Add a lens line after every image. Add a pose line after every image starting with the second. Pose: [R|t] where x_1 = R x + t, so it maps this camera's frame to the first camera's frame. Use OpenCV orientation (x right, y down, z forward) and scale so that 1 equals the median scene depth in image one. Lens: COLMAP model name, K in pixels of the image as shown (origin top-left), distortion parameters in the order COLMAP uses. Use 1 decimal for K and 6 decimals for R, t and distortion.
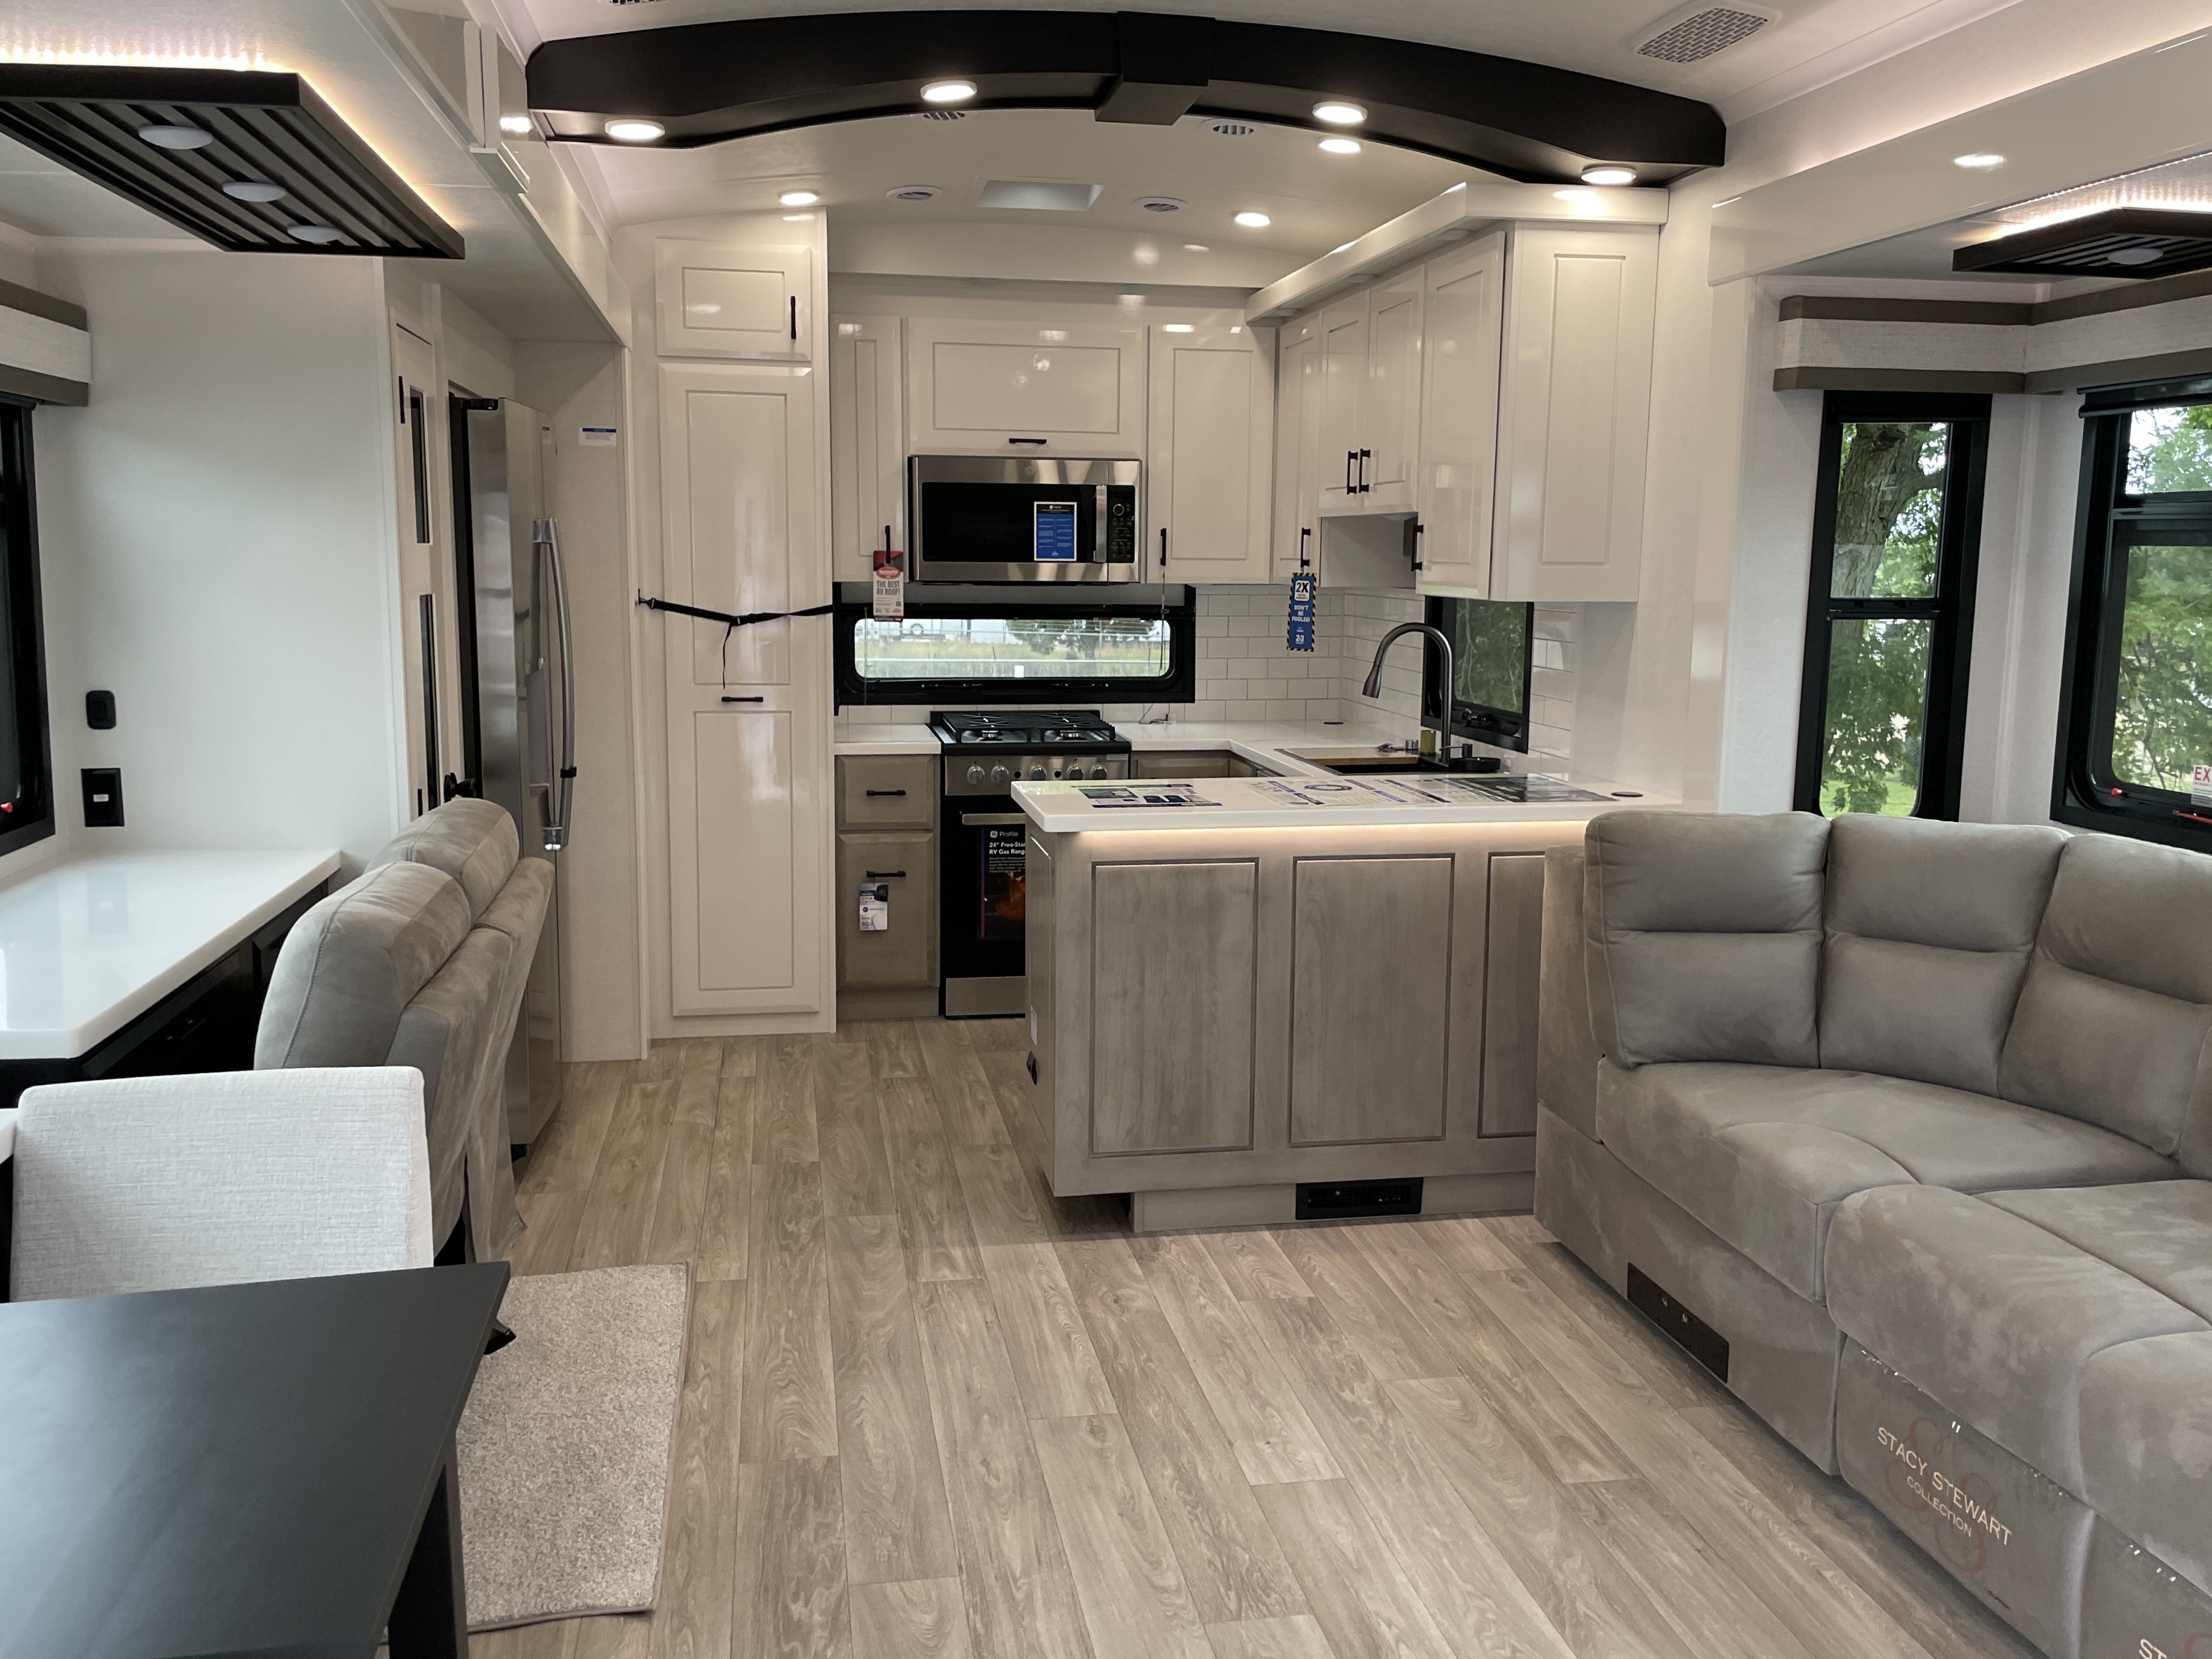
lens RADIAL K [[1818.2, 0, 1106.0], [0, 1818.2, 829.5], [0, 0, 1]] dist [0.091595, -0.004538]
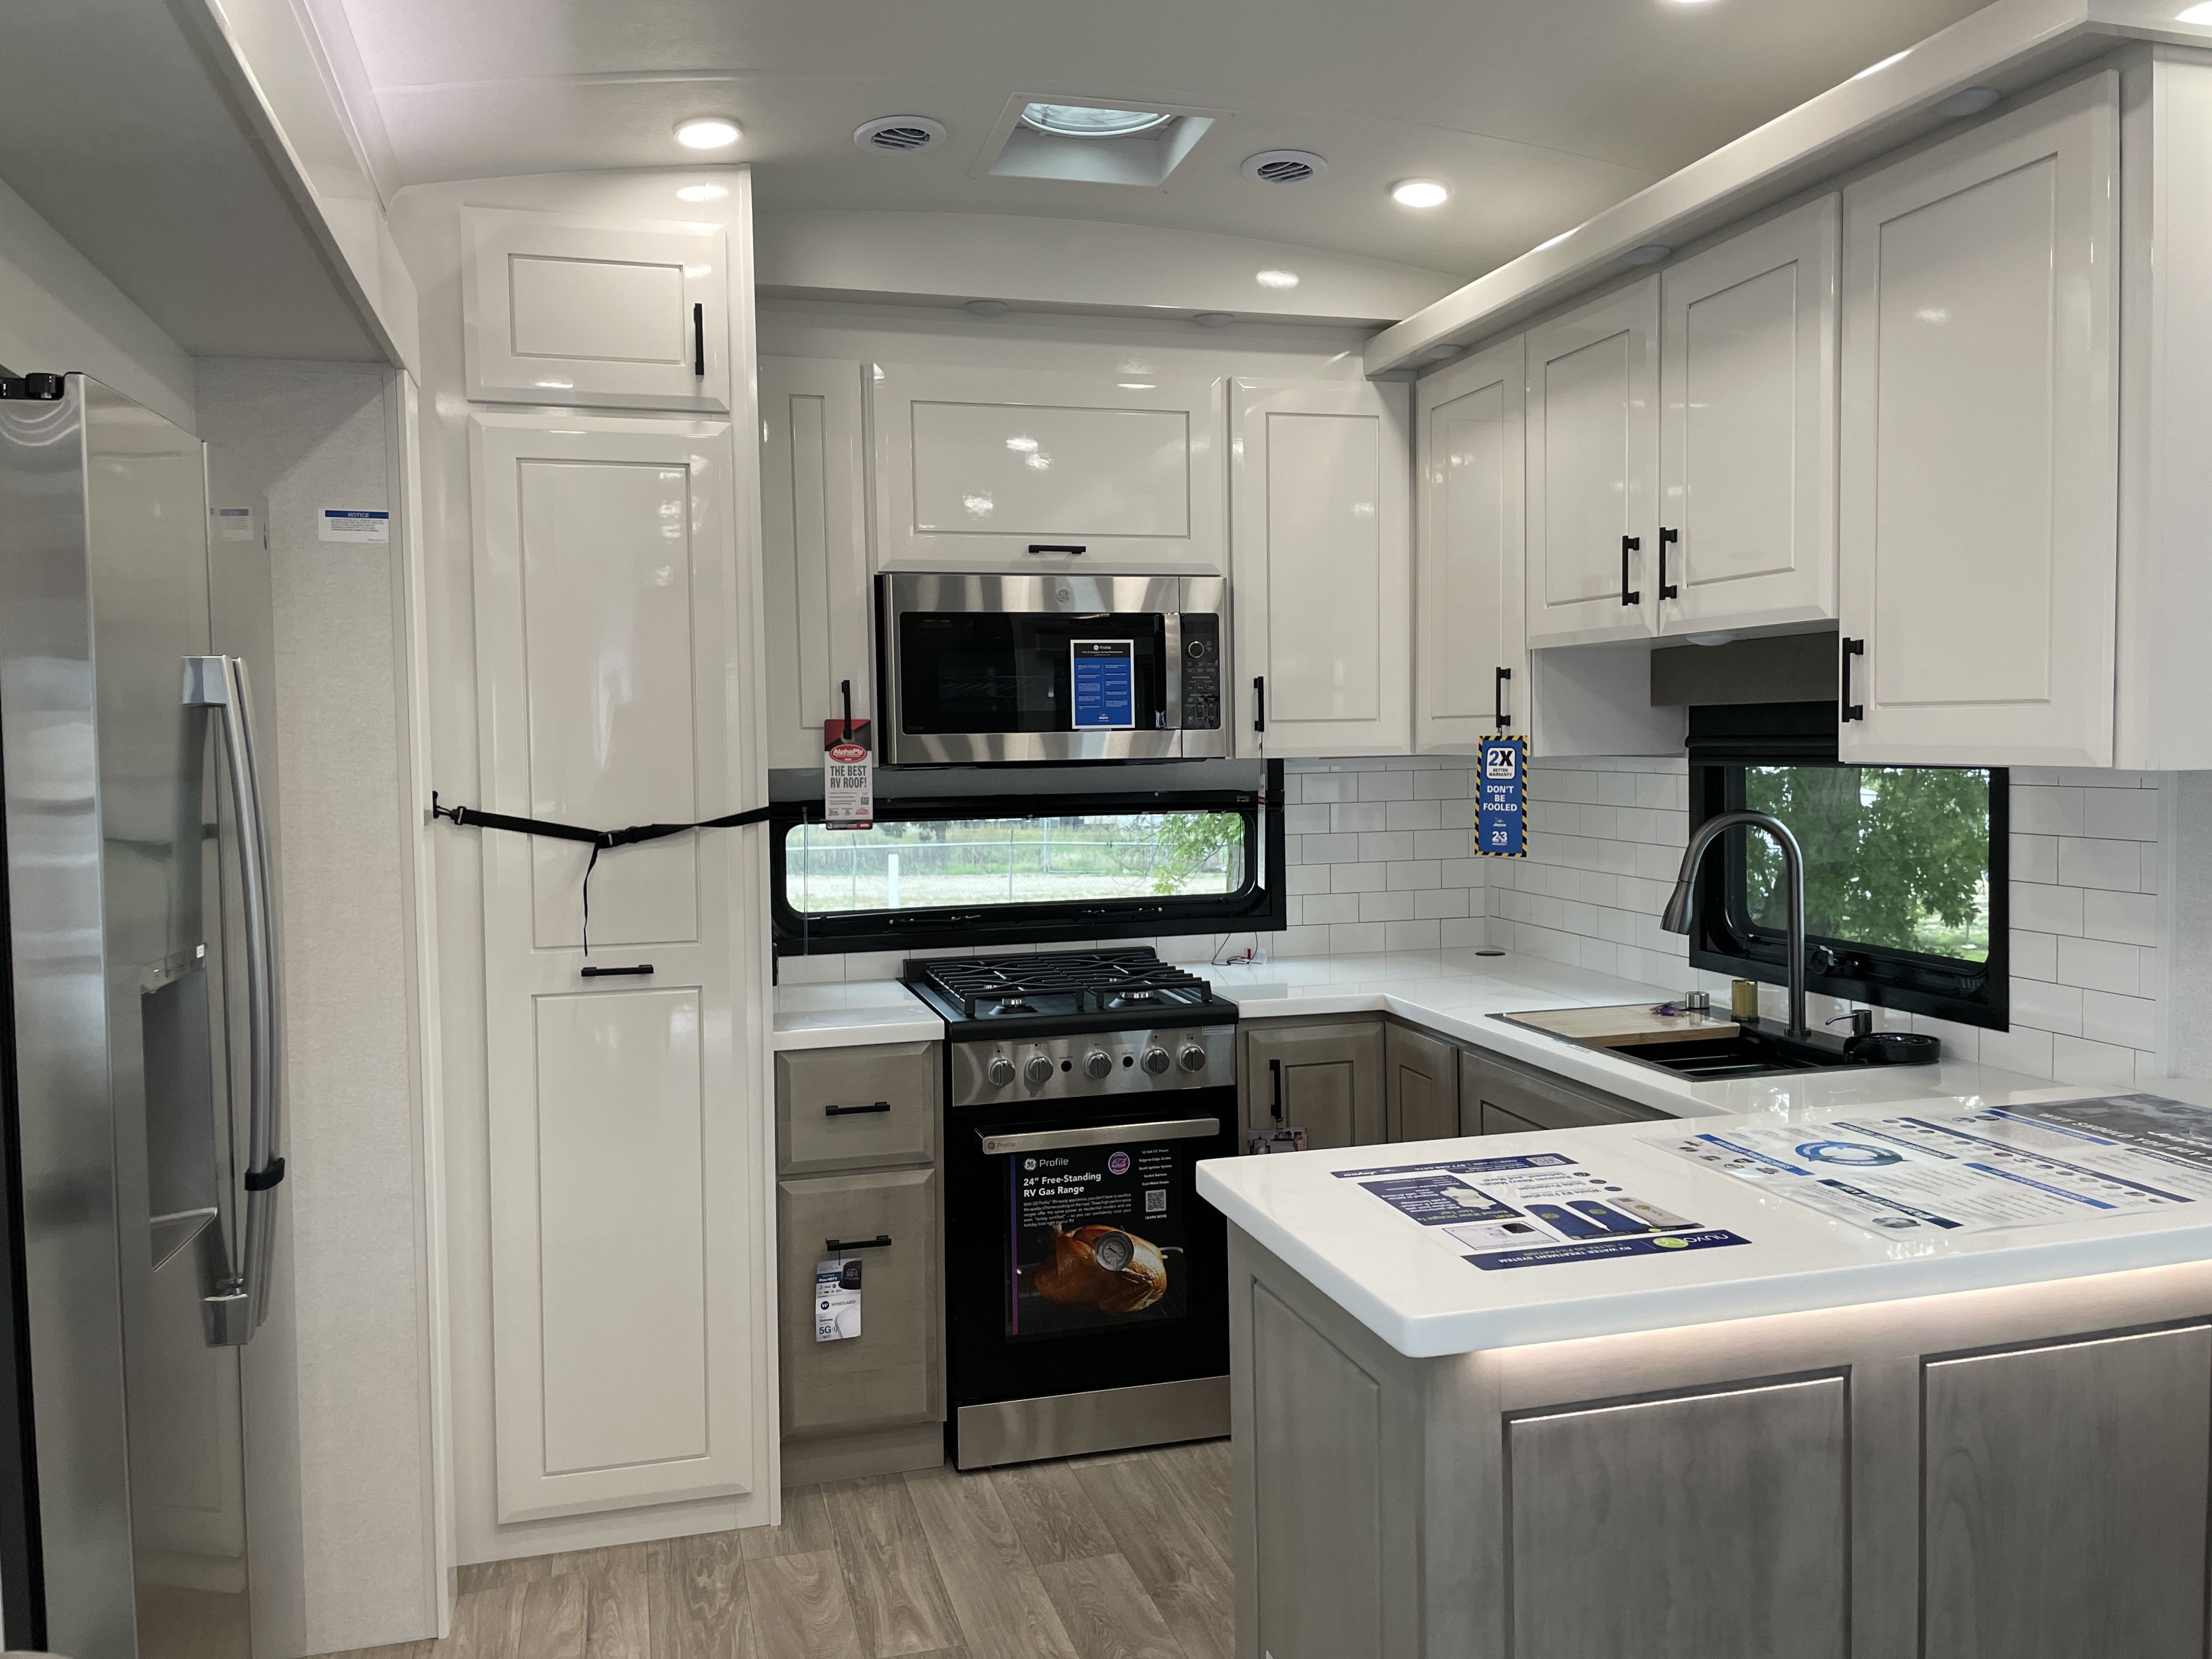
lens RADIAL K [[1733.3, 0, 1106.0], [0, 1733.3, 829.5], [0, 0, 1]] dist [0.089485, -0.137183]
pose [[0.995105, -0.030164, 0.094108, -0.088809], [0.039086, 0.994762, -0.094450, -0.054440], [-0.090766, 0.097666, 0.991072, 0.400403]]
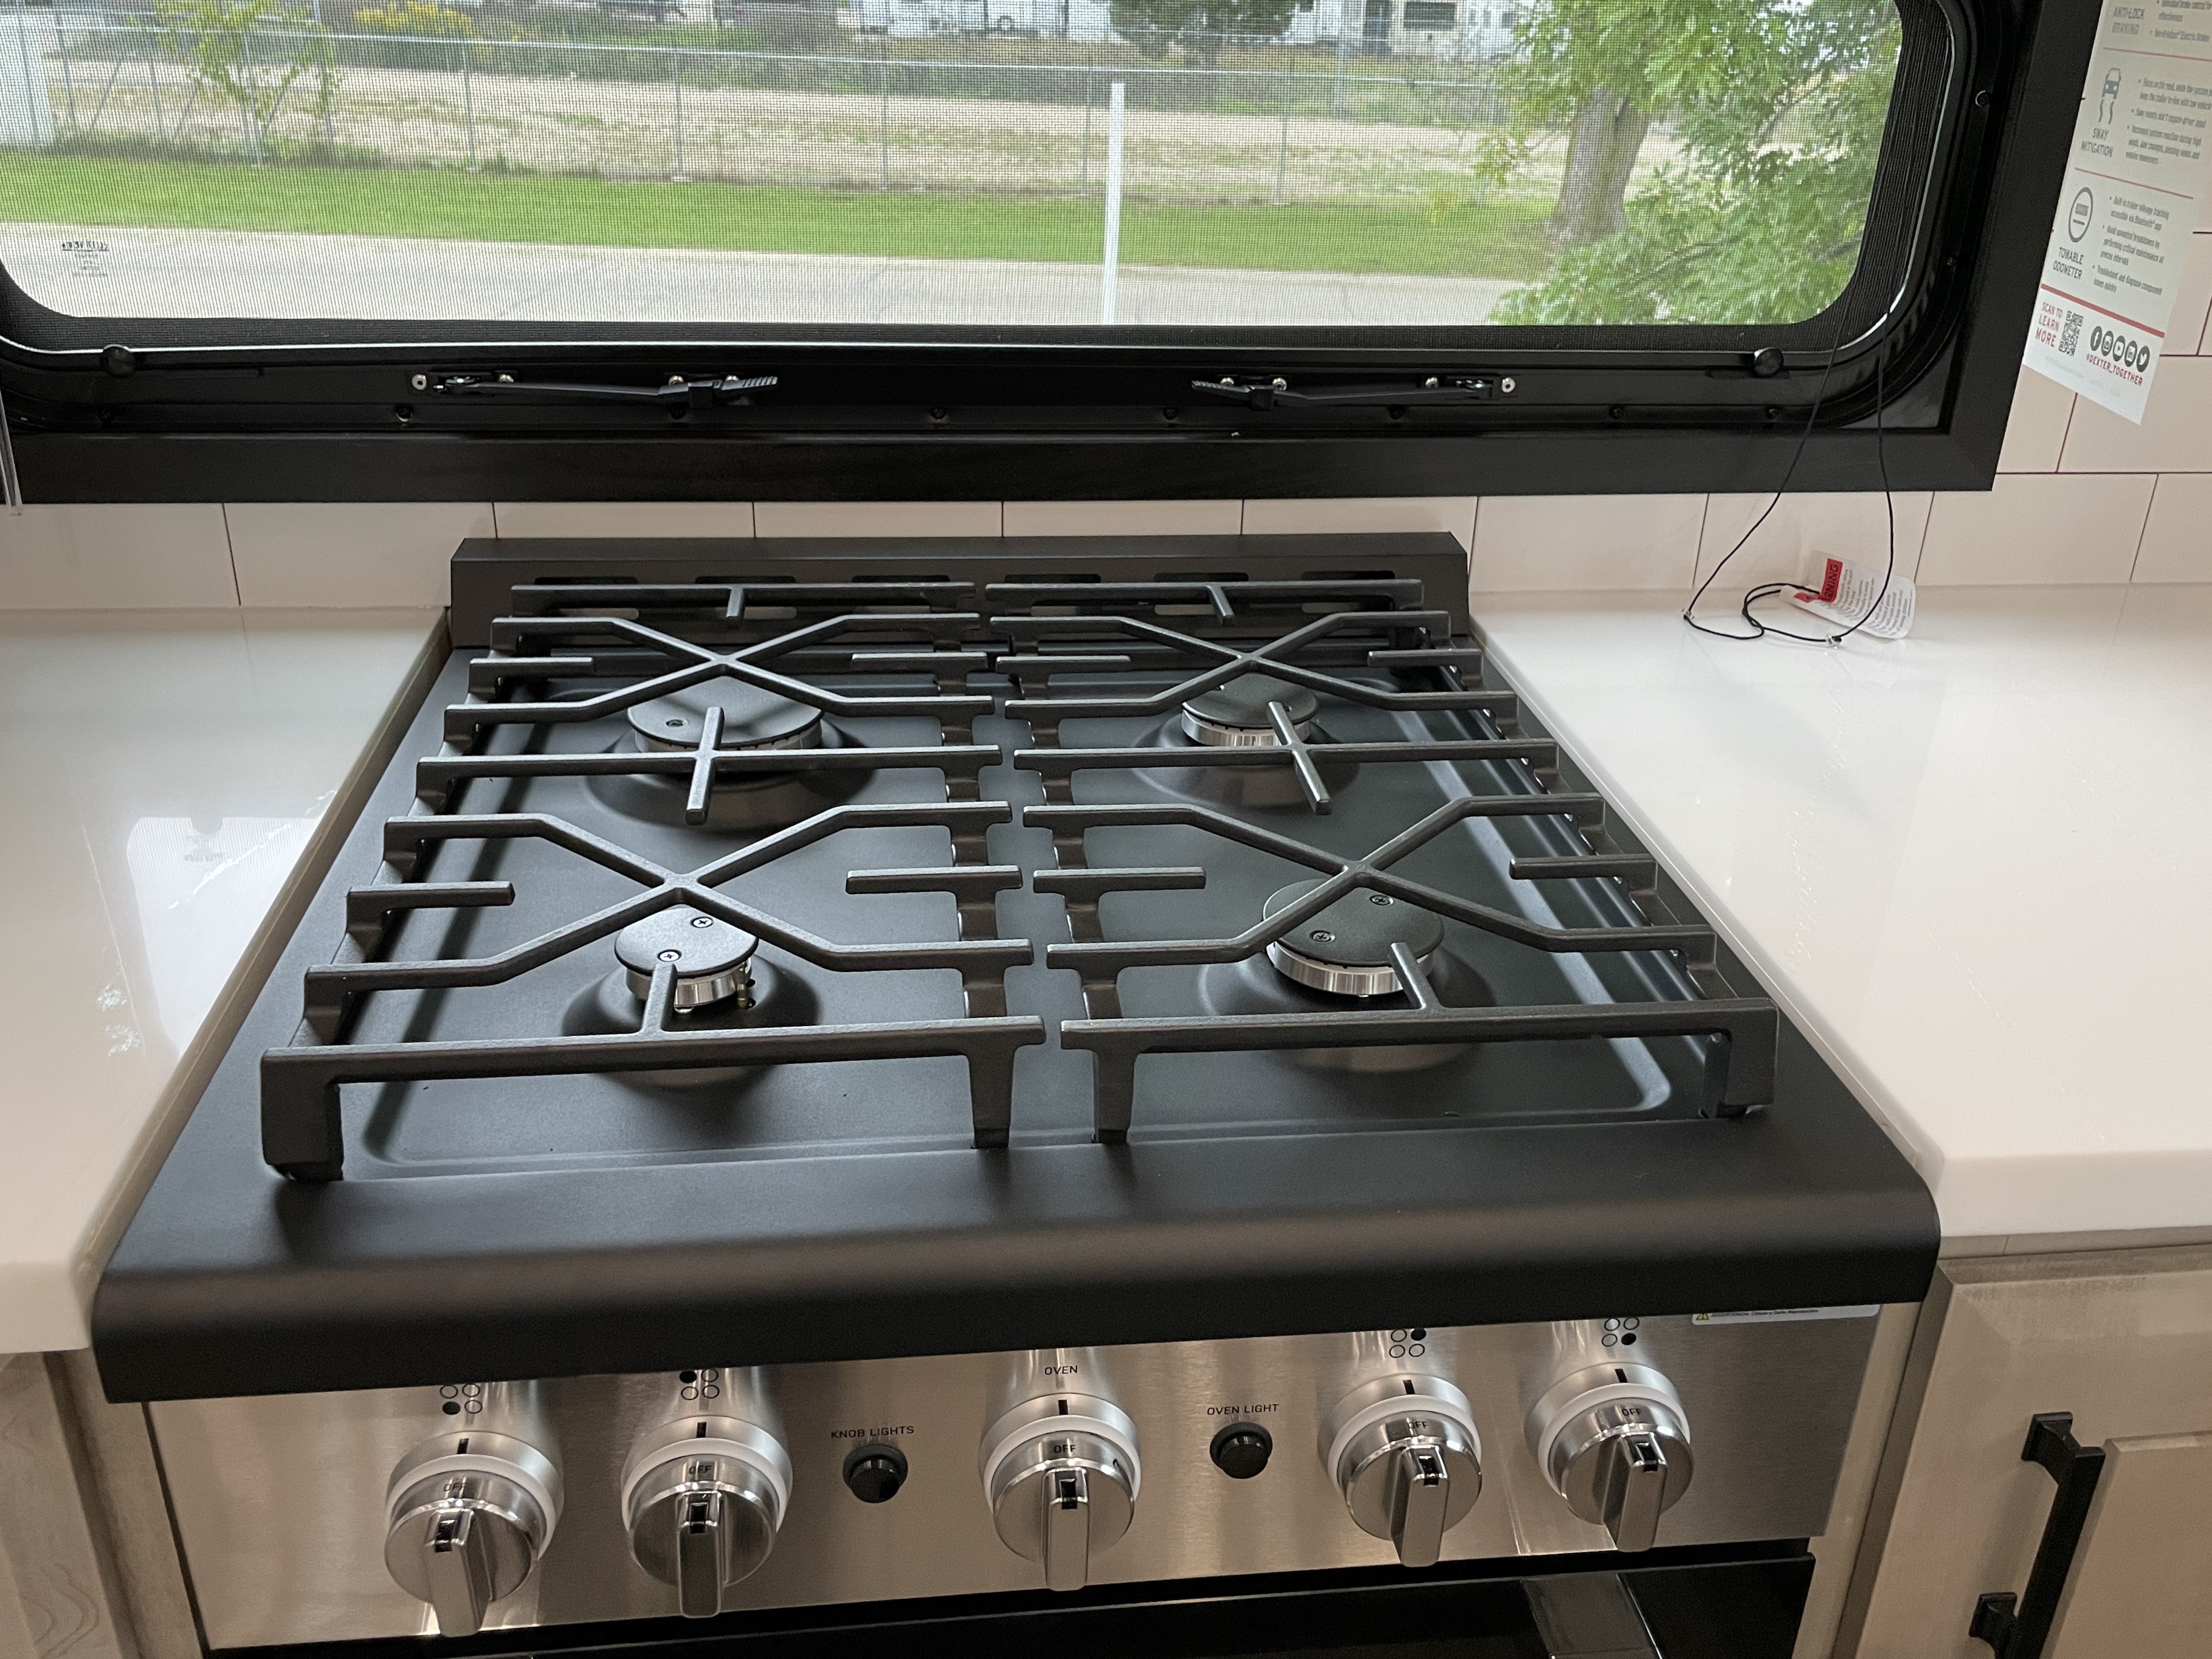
lens RADIAL K [[1886.7, 0, 1106.0], [0, 1886.7, 829.5], [0, 0, 1]] dist [-0.002966, -0.003034]
pose [[0.998070, 0.040378, -0.047181, -0.030812], [-0.025016, 0.956804, 0.289656, -0.100160], [0.056839, -0.287916, 0.955967, 0.909717]]
